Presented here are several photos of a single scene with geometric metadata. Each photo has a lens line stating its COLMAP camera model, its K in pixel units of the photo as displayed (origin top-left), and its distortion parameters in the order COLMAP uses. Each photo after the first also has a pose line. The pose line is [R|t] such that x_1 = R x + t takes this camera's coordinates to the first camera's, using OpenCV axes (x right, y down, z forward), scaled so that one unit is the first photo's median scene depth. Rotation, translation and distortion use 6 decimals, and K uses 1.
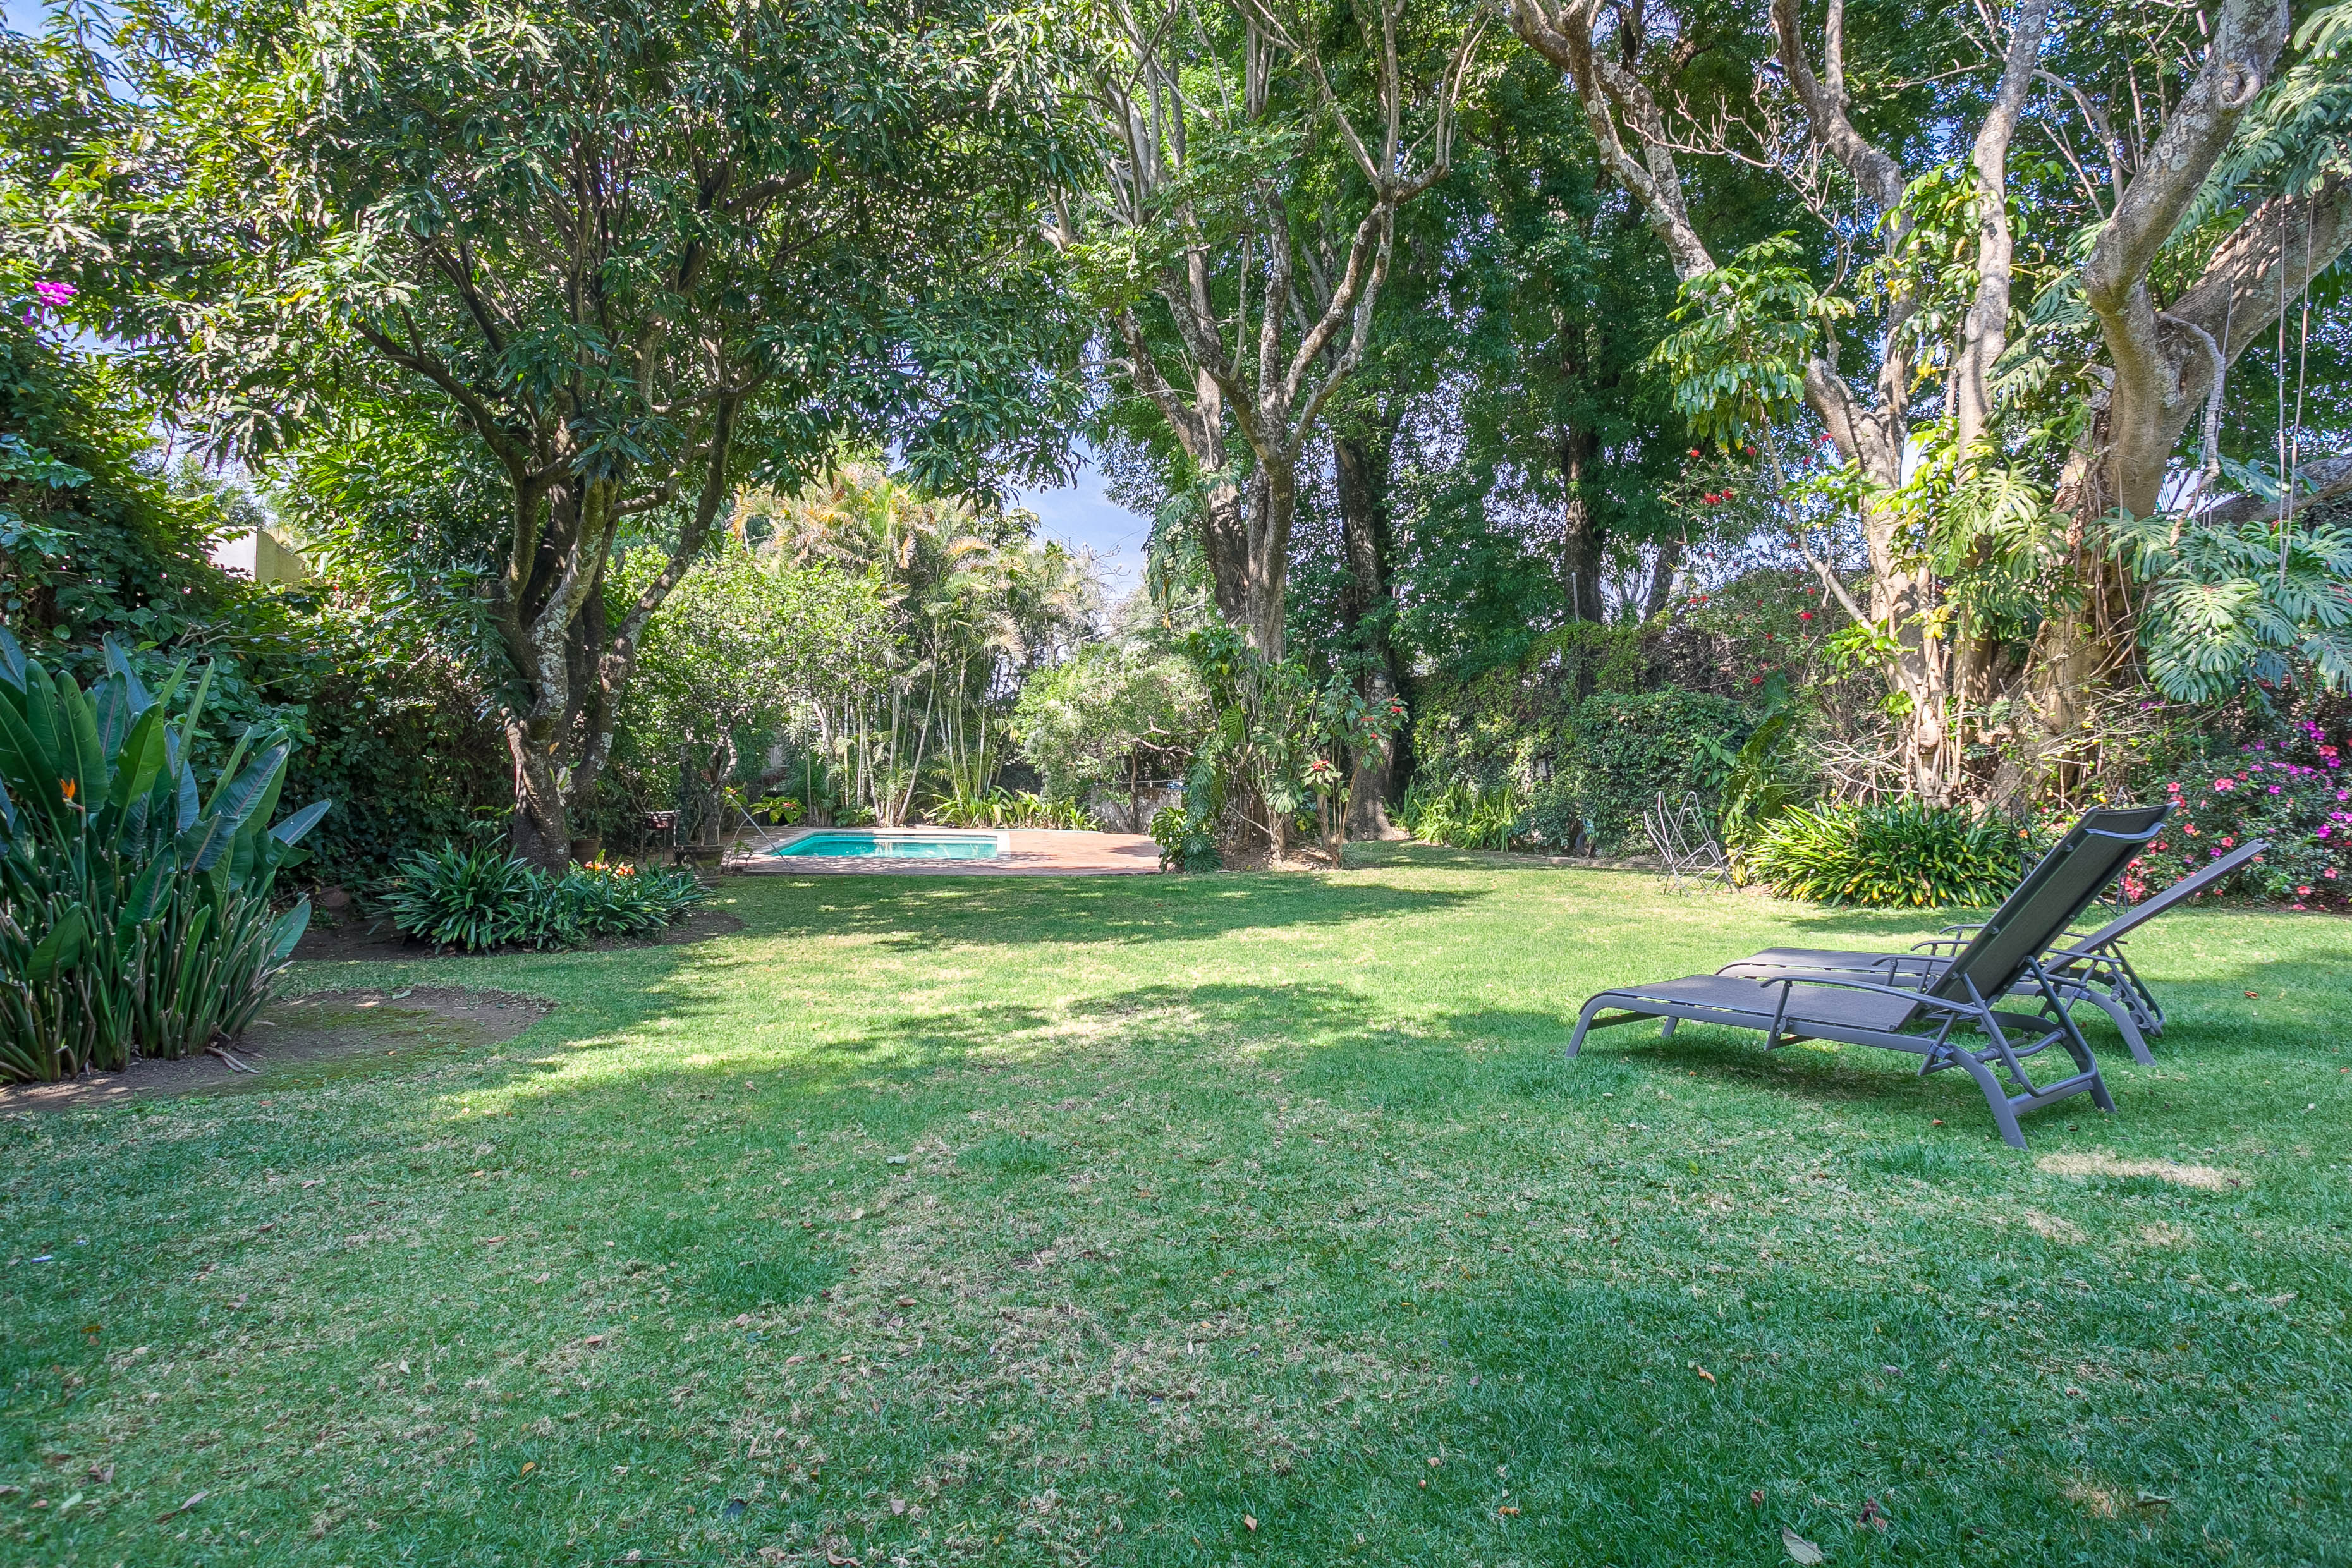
lens RADIAL K [[1134.5, 0, 1168.3], [0, 1134.5, 768.7], [0, 0, 1]] dist [-0.057705, 0.031180]
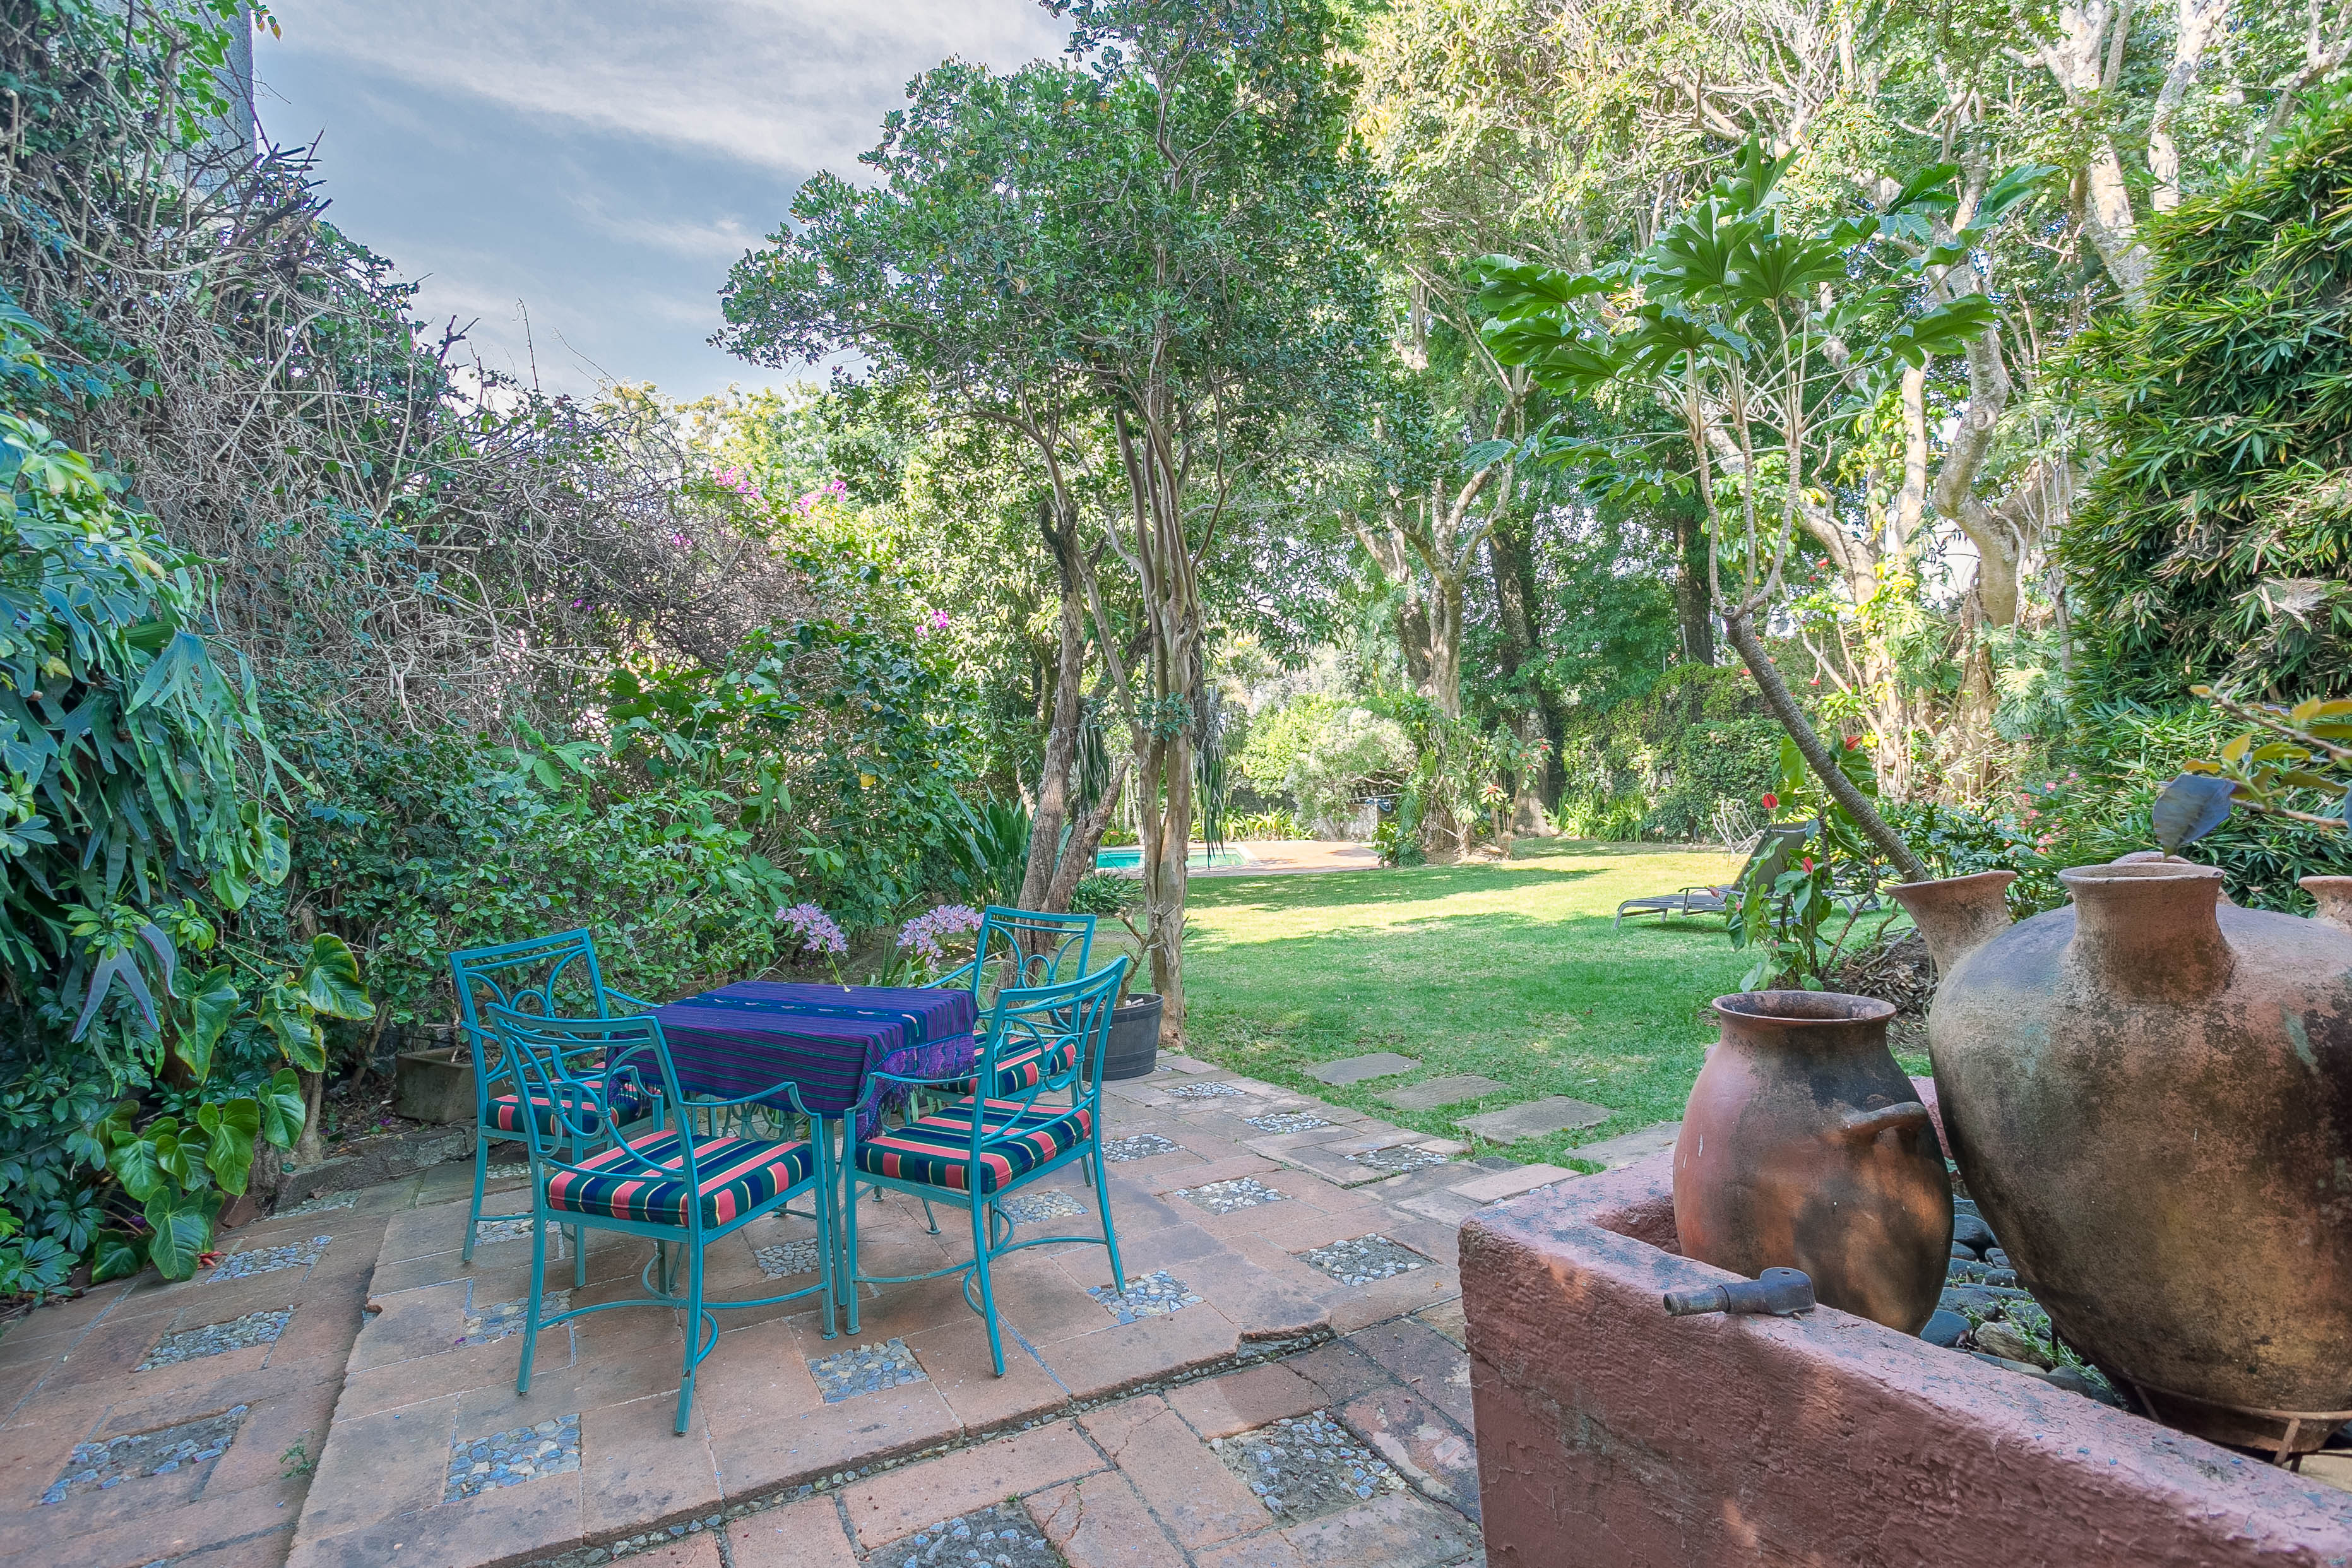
lens RADIAL K [[1196.8, 0, 1176.0], [0, 1196.8, 784.0], [0, 0, 1]] dist [0.001274, 0.000562]
pose [[0.991950, -0.051714, -0.115593, -0.083508], [0.052812, 0.998584, 0.006455, -0.037015], [0.115096, -0.012508, 0.993276, -0.525591]]
